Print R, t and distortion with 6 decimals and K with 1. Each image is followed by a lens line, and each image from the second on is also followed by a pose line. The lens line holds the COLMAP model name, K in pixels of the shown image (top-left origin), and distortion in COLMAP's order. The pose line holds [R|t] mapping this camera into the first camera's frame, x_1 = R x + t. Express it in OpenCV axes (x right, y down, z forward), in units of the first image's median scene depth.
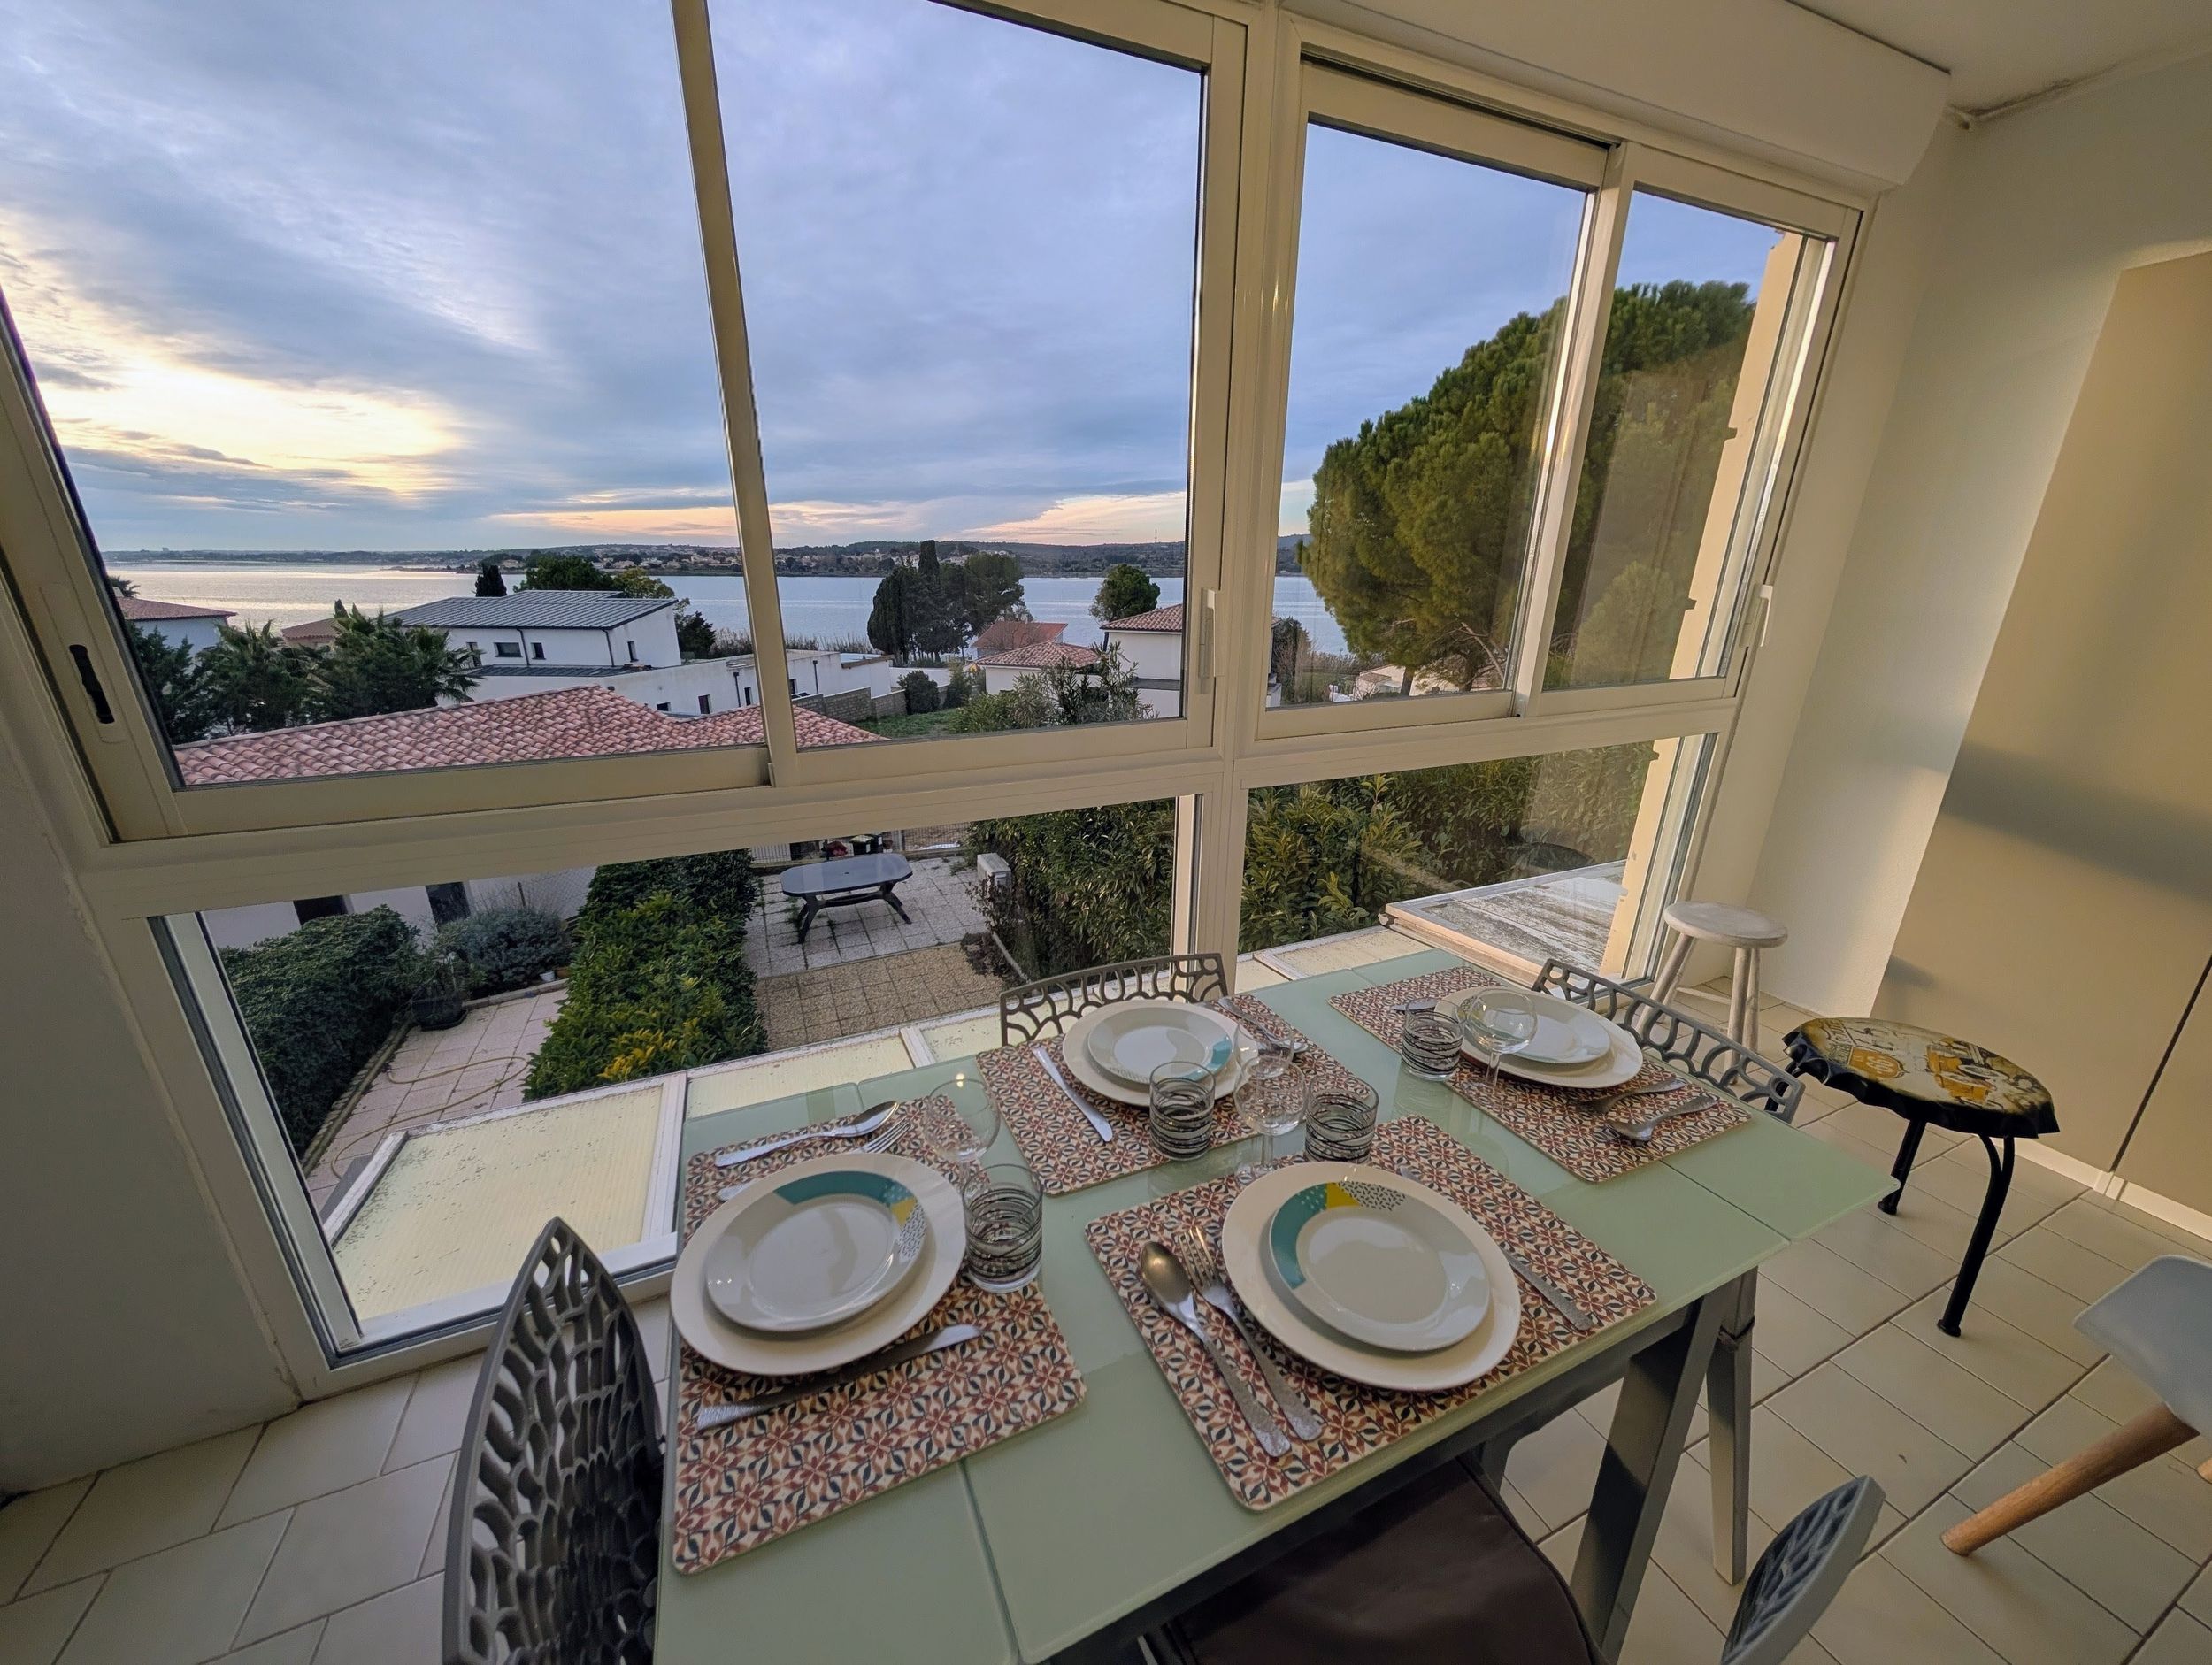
lens RADIAL K [[813.4, 0, 1109.1], [0, 813.4, 845.4], [0, 0, 1]] dist [-0.001744, 0.001092]
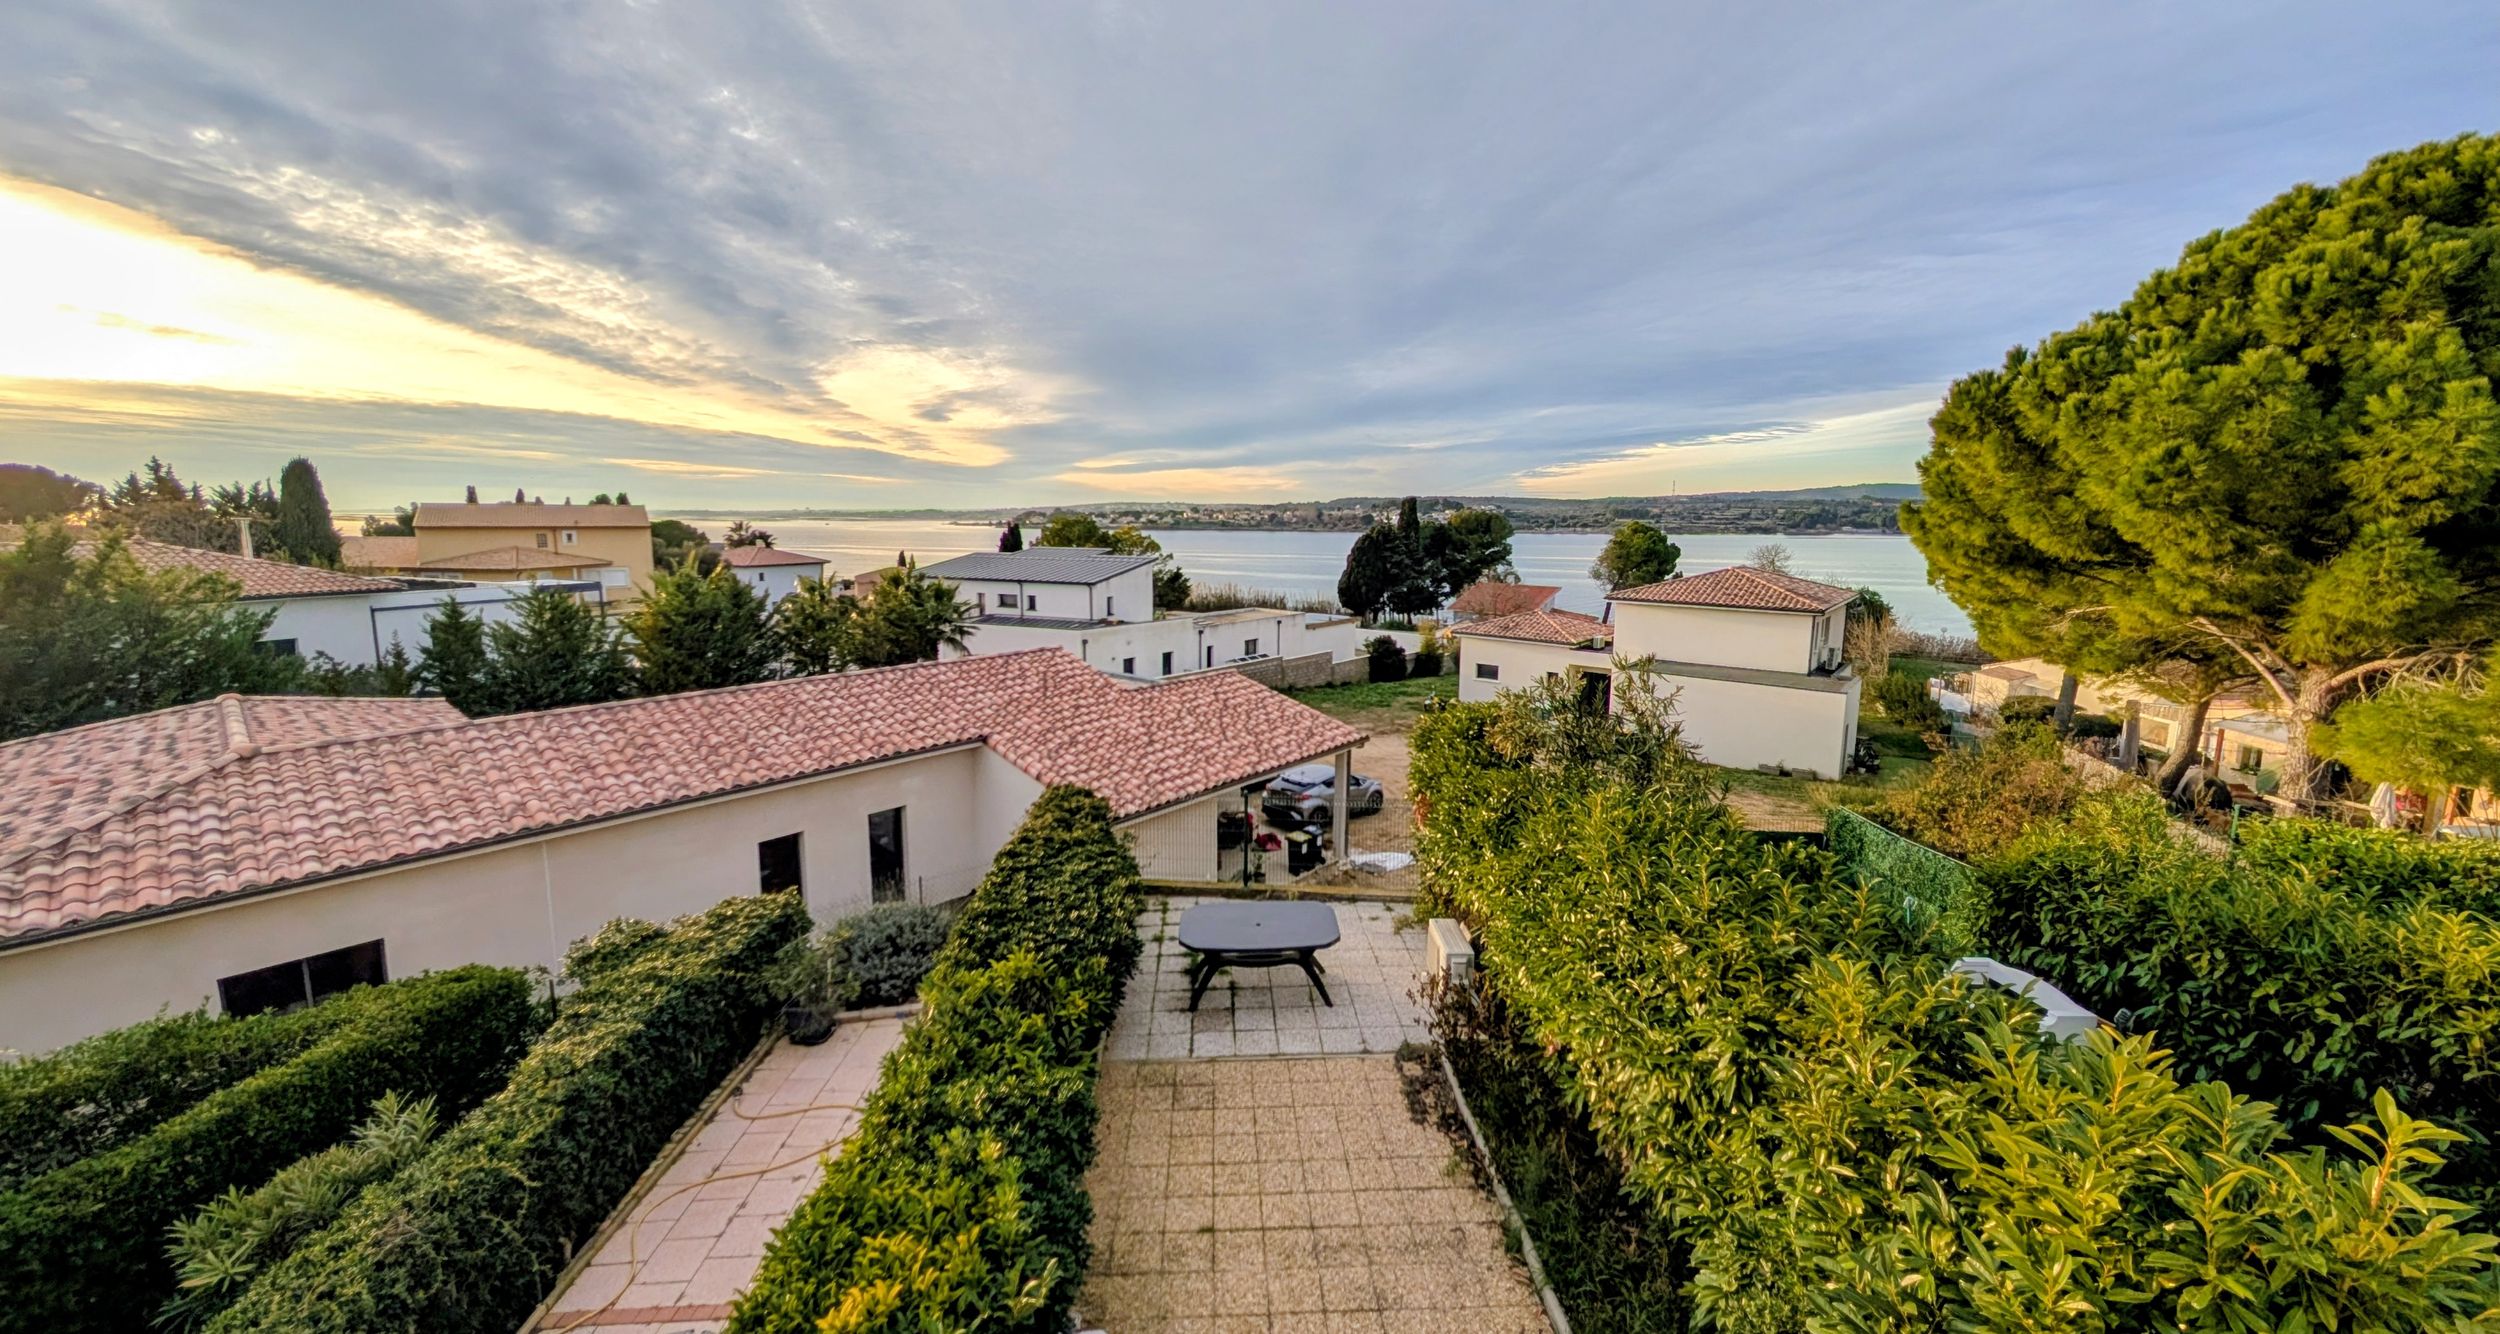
lens RADIAL K [[896.0, 0, 1249.4], [0, 896.0, 628.1], [0, 0, 1]] dist [0.001585, 0.000114]
pose [[0.927562, 0.046156, -0.370808, -0.028973], [-0.122708, 0.974934, -0.185595, -0.090513], [0.352947, 0.217652, 0.909976, 0.170642]]
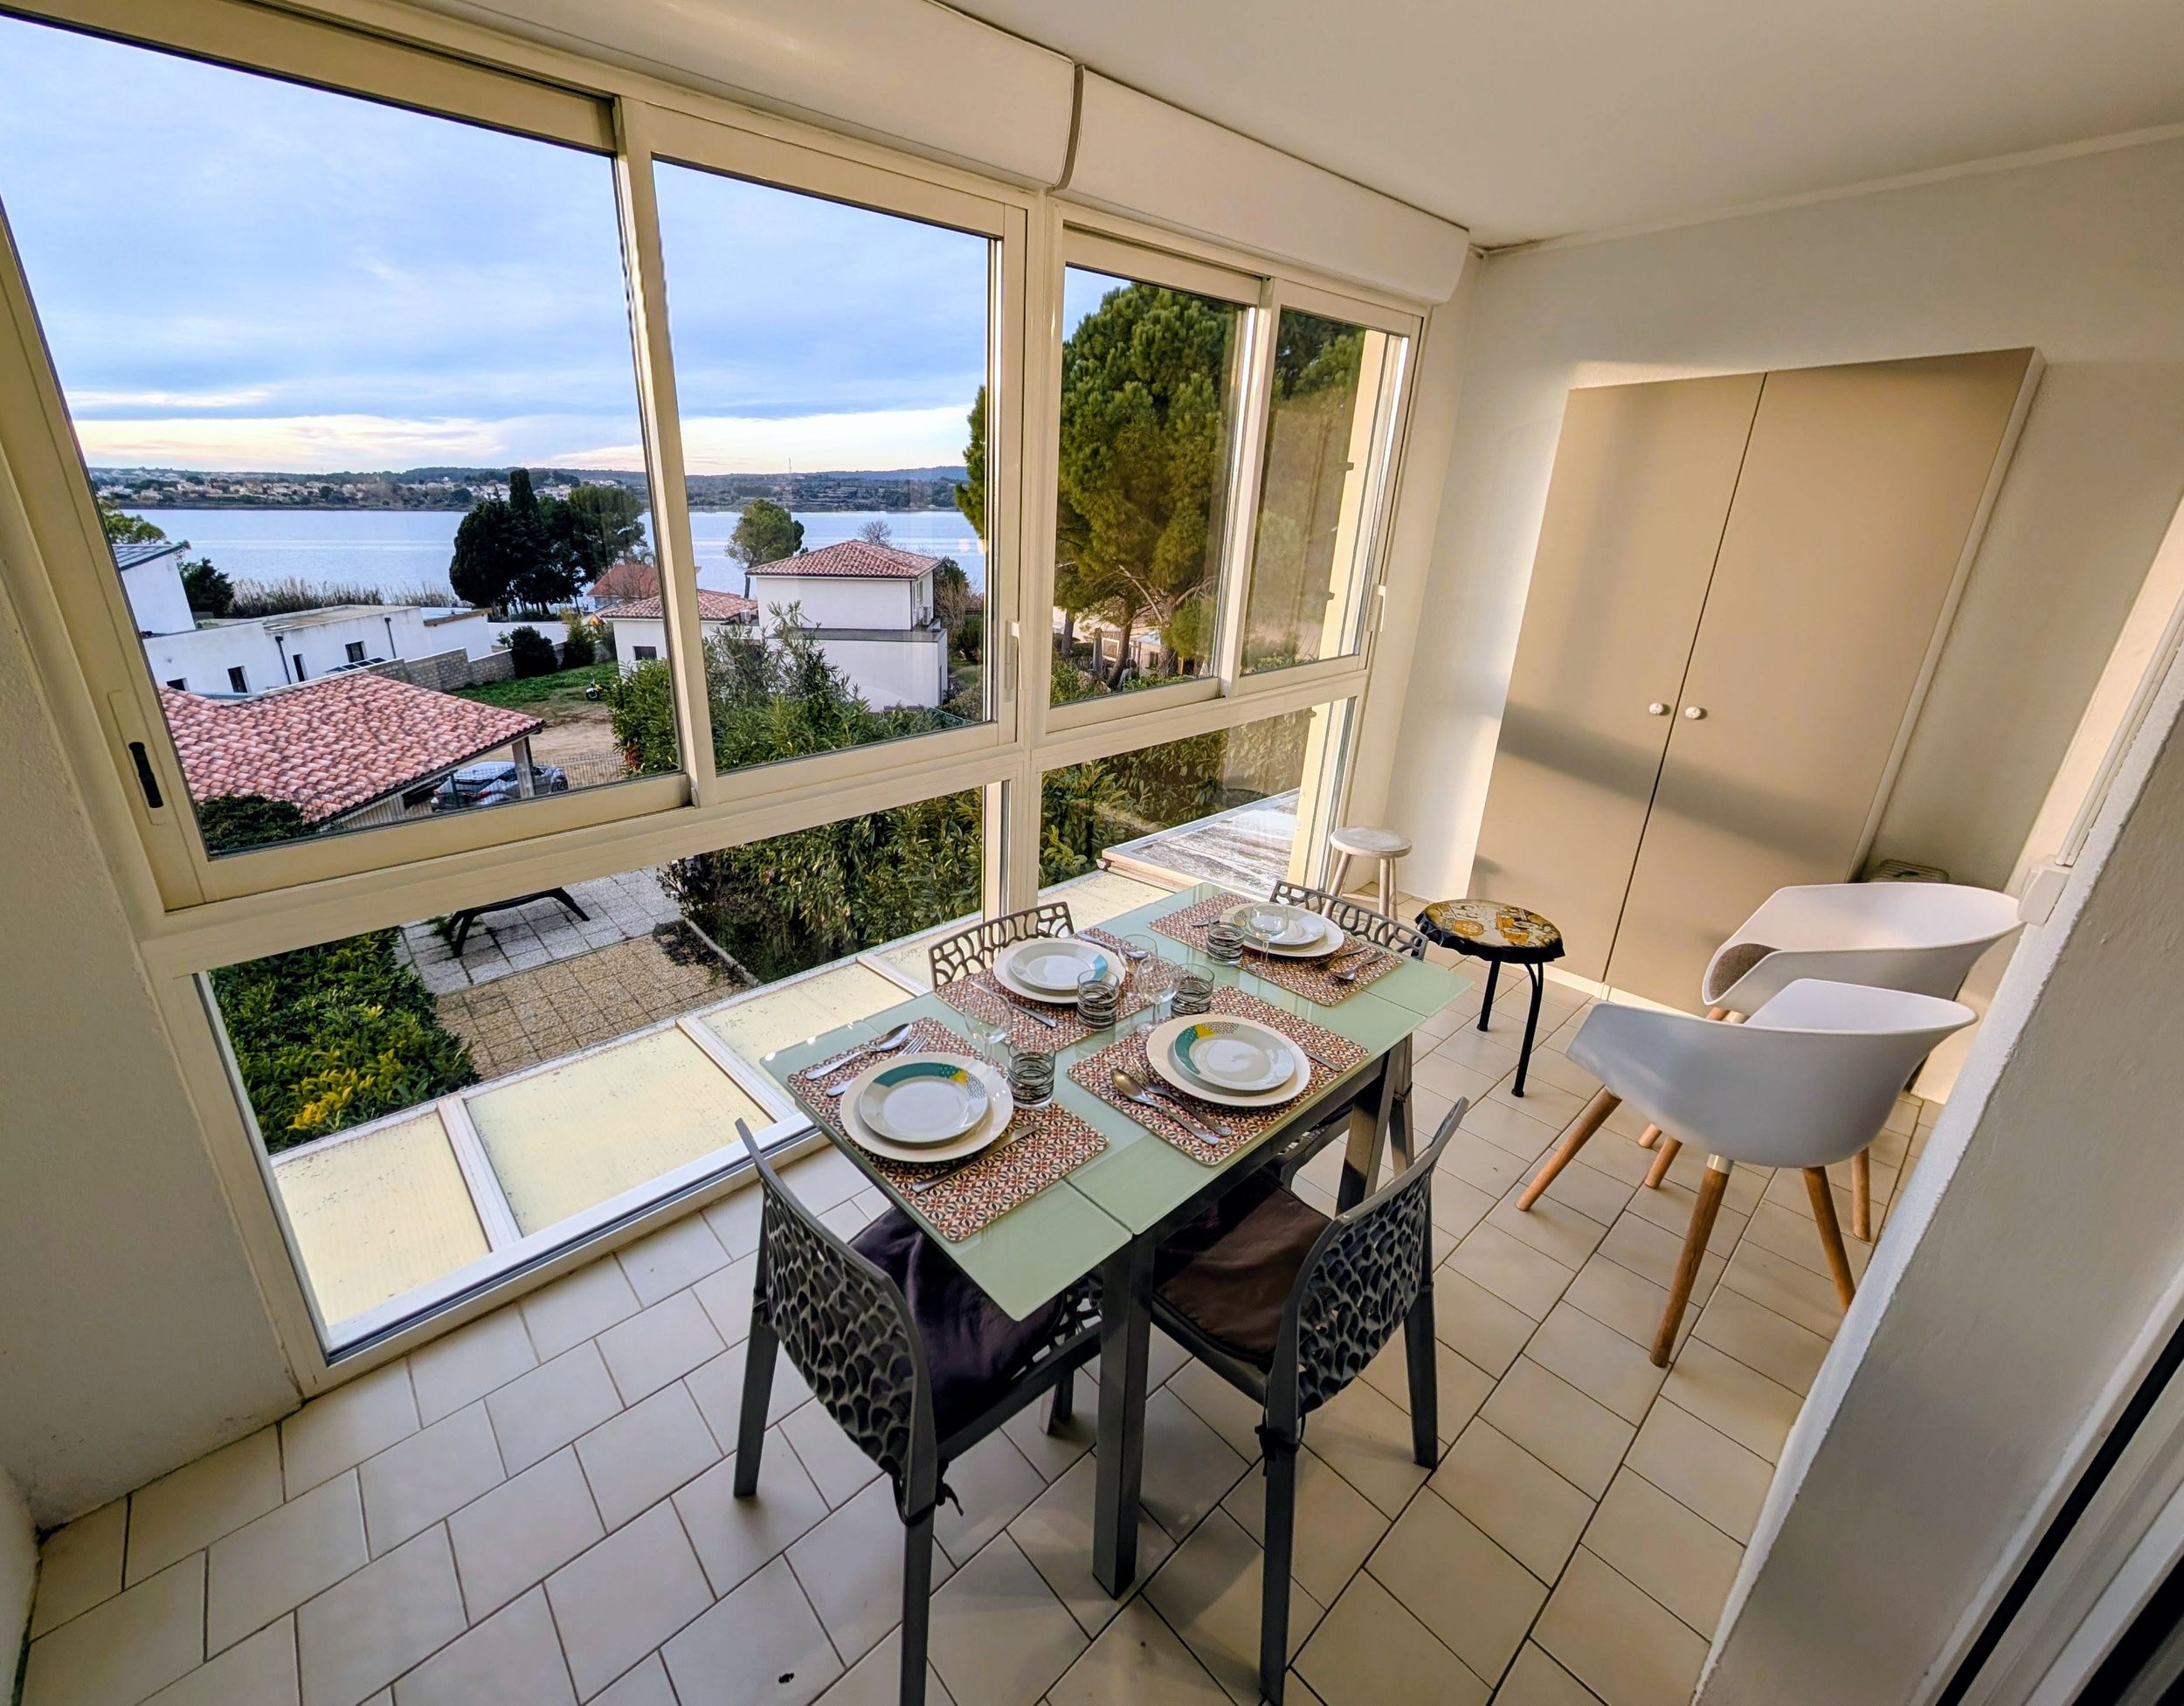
lens RADIAL K [[872.4, 0, 1000.7], [0, 872.4, 824.8], [0, 0, 1]] dist [0.000621, -0.000369]
pose [[0.962384, -0.088697, 0.256807, -0.048891], [0.081868, 0.995949, 0.037183, -0.008801], [-0.259065, -0.014760, 0.965747, -0.056970]]
